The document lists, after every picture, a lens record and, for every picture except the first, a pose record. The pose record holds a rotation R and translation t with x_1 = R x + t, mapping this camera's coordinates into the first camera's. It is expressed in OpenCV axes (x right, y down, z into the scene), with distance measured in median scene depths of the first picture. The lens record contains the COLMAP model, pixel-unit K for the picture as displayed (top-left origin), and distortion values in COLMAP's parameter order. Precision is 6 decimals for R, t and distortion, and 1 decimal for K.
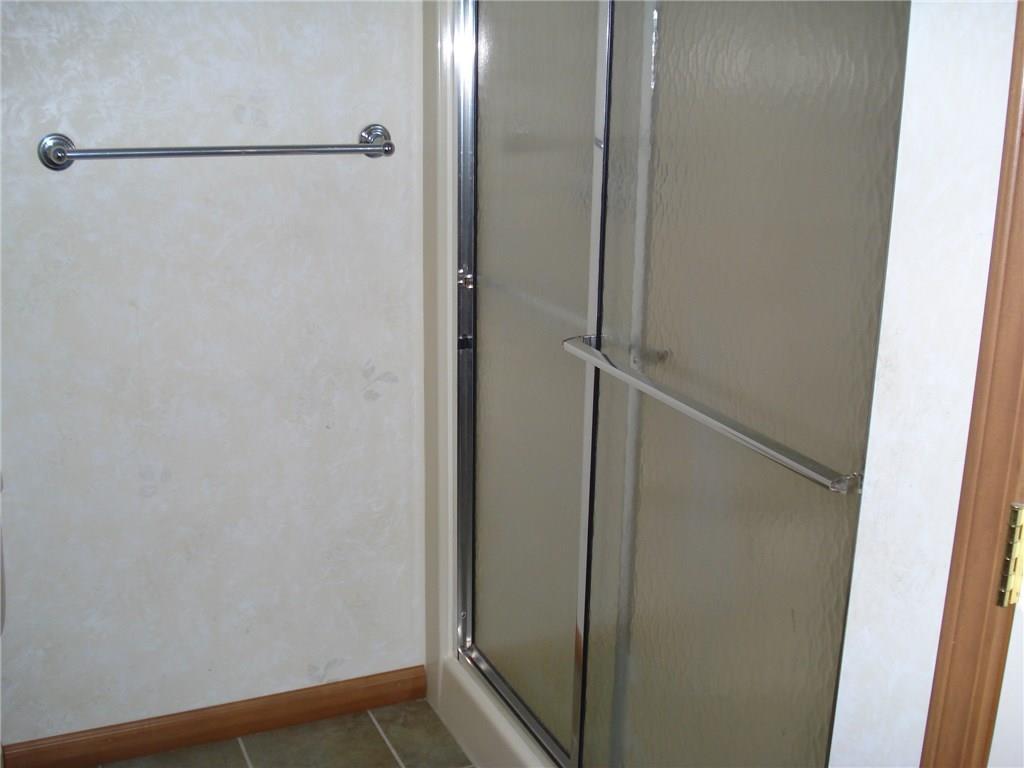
lens RADIAL K [[1166.3, 0, 517.1], [0, 1166.3, 385.9], [0, 0, 1]] dist [-0.061883, -0.133268]
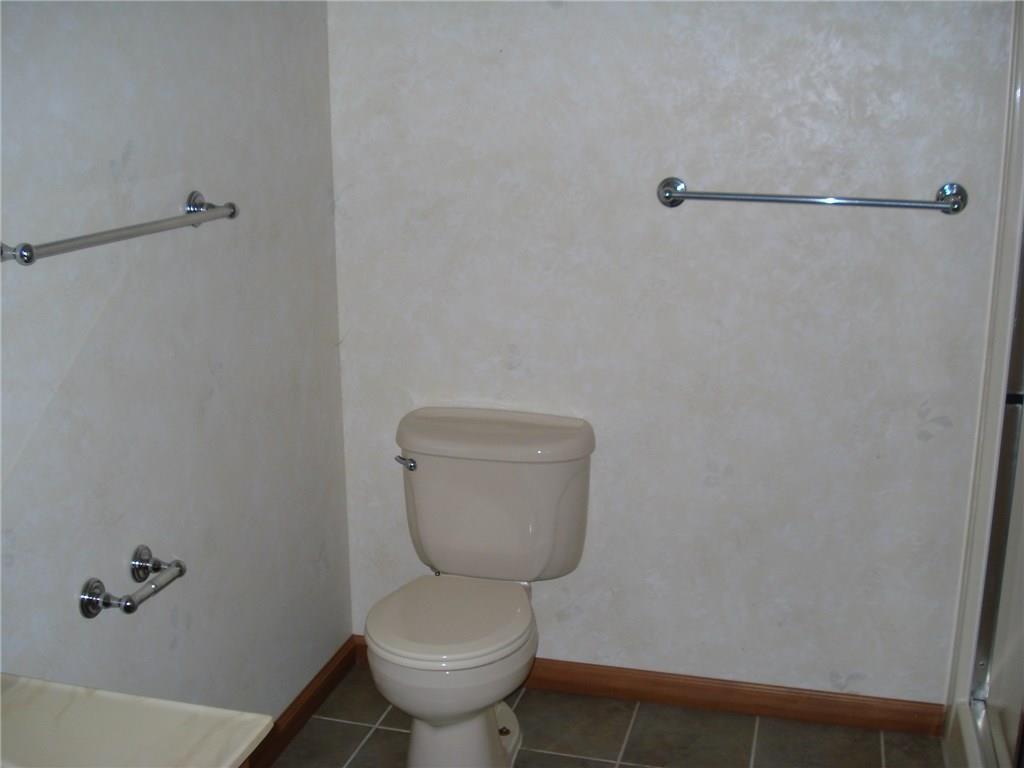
lens RADIAL K [[1166.3, 0, 517.1], [0, 1166.3, 385.9], [0, 0, 1]] dist [-0.061883, -0.133268]
pose [[0.772824, 0.140109, -0.618961, 0.251255], [-0.165094, 0.986130, 0.017090, 0.007372], [0.612770, 0.088979, 0.785236, -0.063987]]
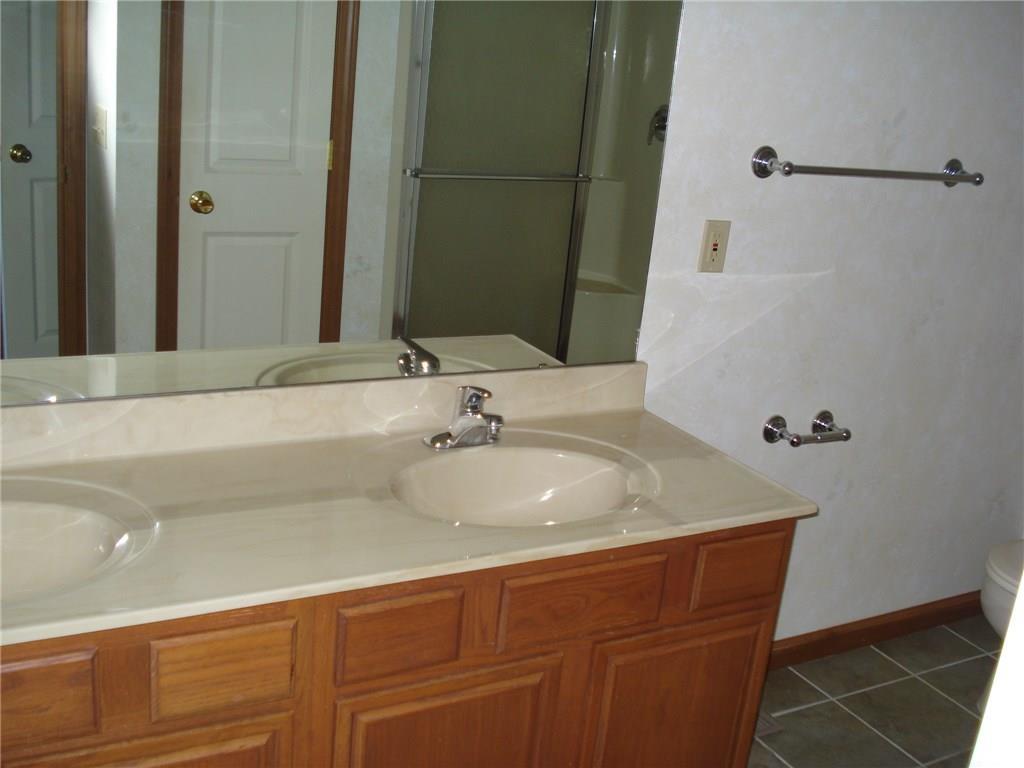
lens RADIAL K [[1166.3, 0, 517.1], [0, 1166.3, 385.9], [0, 0, 1]] dist [-0.061883, -0.133268]
pose [[0.101793, 0.296147, -0.949703, 0.675035], [-0.376730, 0.895035, 0.238720, 0.006328], [0.920713, 0.333481, 0.202676, -0.068913]]
